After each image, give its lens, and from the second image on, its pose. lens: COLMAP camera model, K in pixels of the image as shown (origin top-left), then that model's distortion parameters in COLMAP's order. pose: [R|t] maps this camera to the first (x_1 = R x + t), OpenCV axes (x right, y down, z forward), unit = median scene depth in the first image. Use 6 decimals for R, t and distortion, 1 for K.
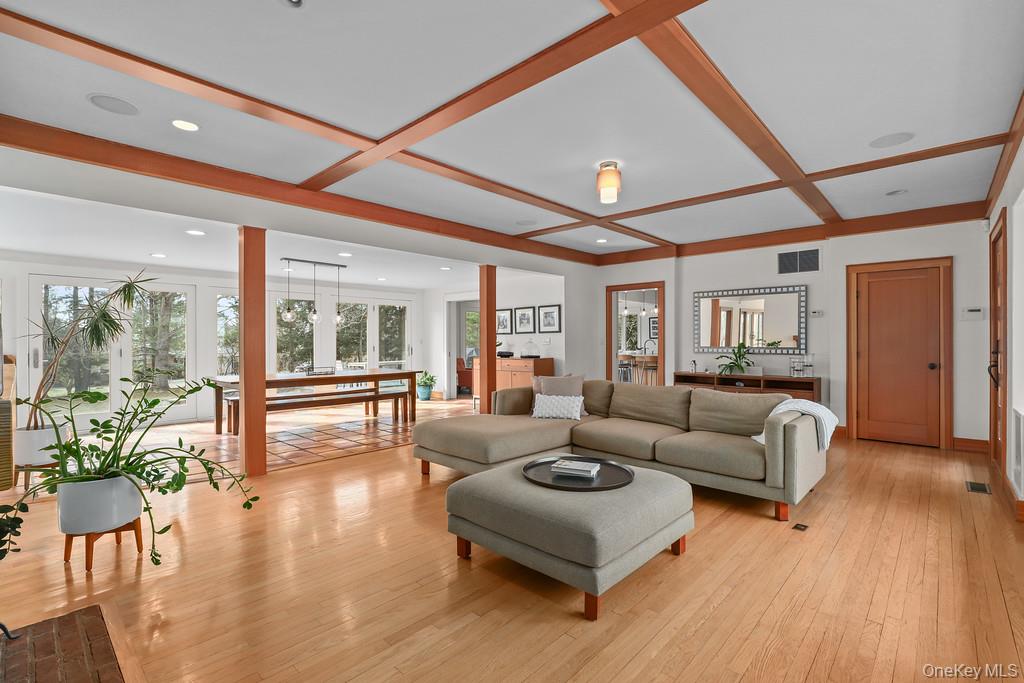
lens RADIAL K [[472.0, 0, 511.2], [0, 472.0, 340.3], [0, 0, 1]] dist [-0.013128, -0.000650]
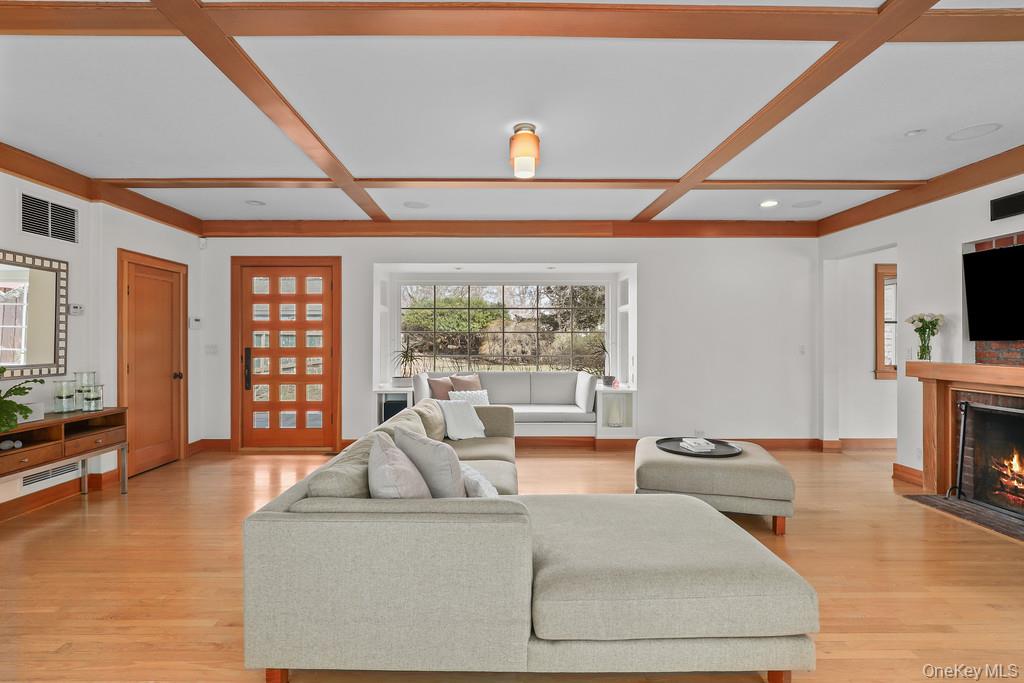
lens RADIAL K [[472.0, 0, 497.3], [0, 472.0, 340.4], [0, 0, 1]] dist [-0.013128, -0.000650]
pose [[-0.682696, 0.002248, 0.730699, -0.207790], [0.004705, 0.999988, 0.001319, -0.012290], [-0.730687, 0.004339, -0.682698, 0.993202]]
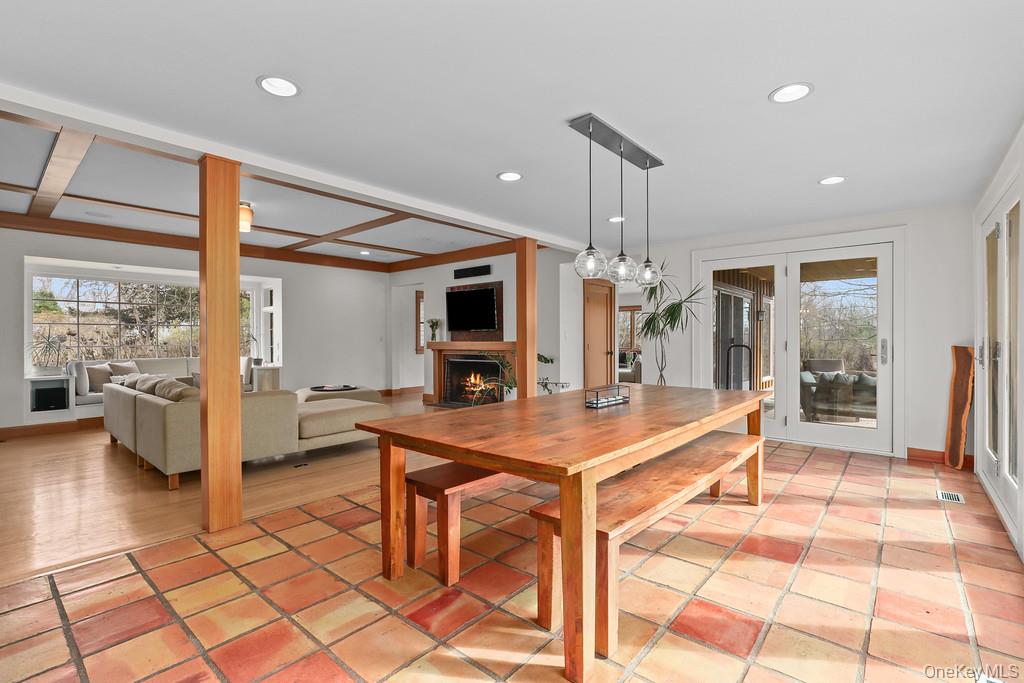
lens RADIAL K [[472.0, 0, 508.2], [0, 472.0, 340.4], [0, 0, 1]] dist [-0.013128, -0.000650]
pose [[-0.999366, 0.010110, -0.034150, -0.307977], [0.009905, 0.999932, 0.006153, 0.010820], [0.034210, 0.005811, -0.999398, 1.487113]]
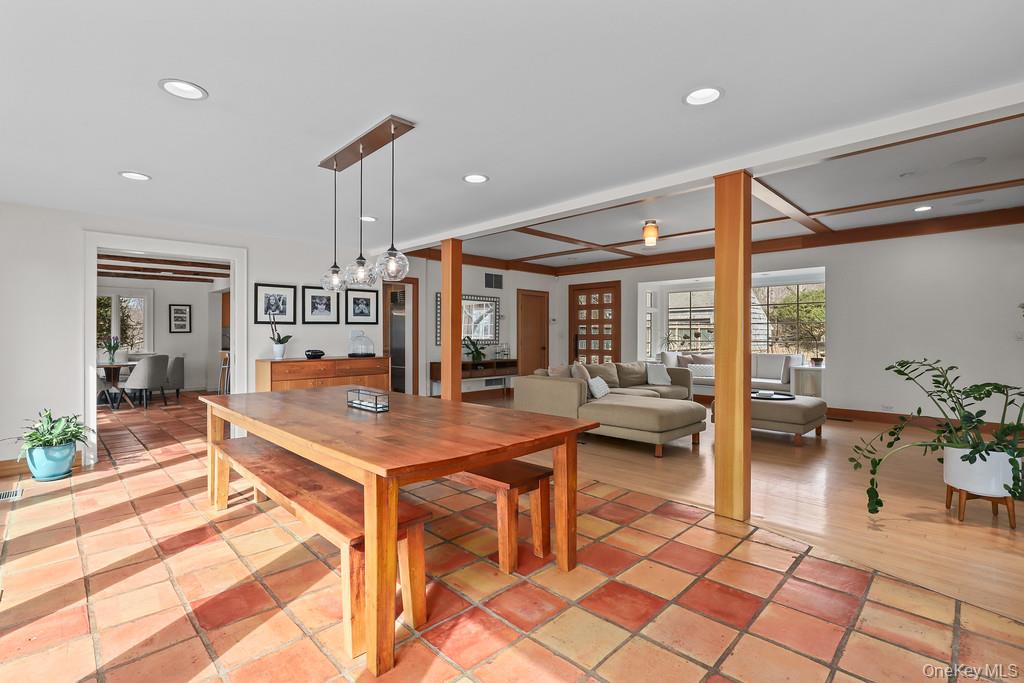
lens RADIAL K [[472.0, 0, 508.3], [0, 472.0, 334.6], [0, 0, 1]] dist [-0.013128, -0.000650]
pose [[0.051545, 0.004095, 0.998662, -0.863983], [0.001654, 0.999990, -0.004186, 0.006554], [-0.998669, 0.001867, 0.051537, 0.882385]]
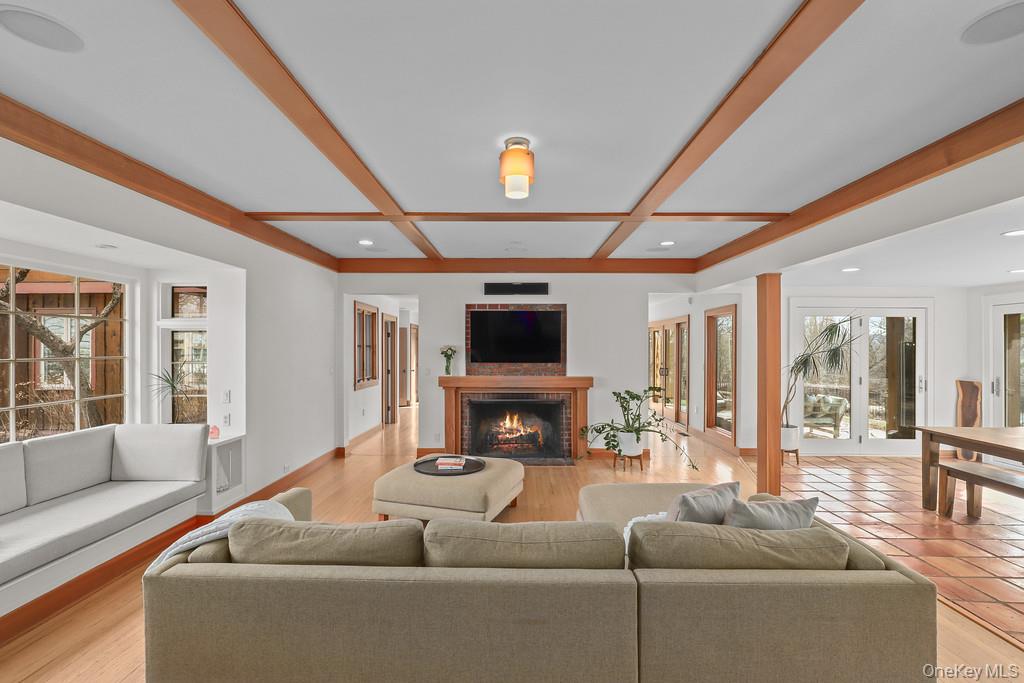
lens RADIAL K [[472.0, 0, 511.5], [0, 472.0, 345.8], [0, 0, 1]] dist [-0.013128, -0.000650]
pose [[-0.741570, 0.000944, -0.670874, 0.425709], [-0.001498, 0.999994, 0.003063, -0.046807], [0.670873, 0.003276, -0.741565, 0.959114]]
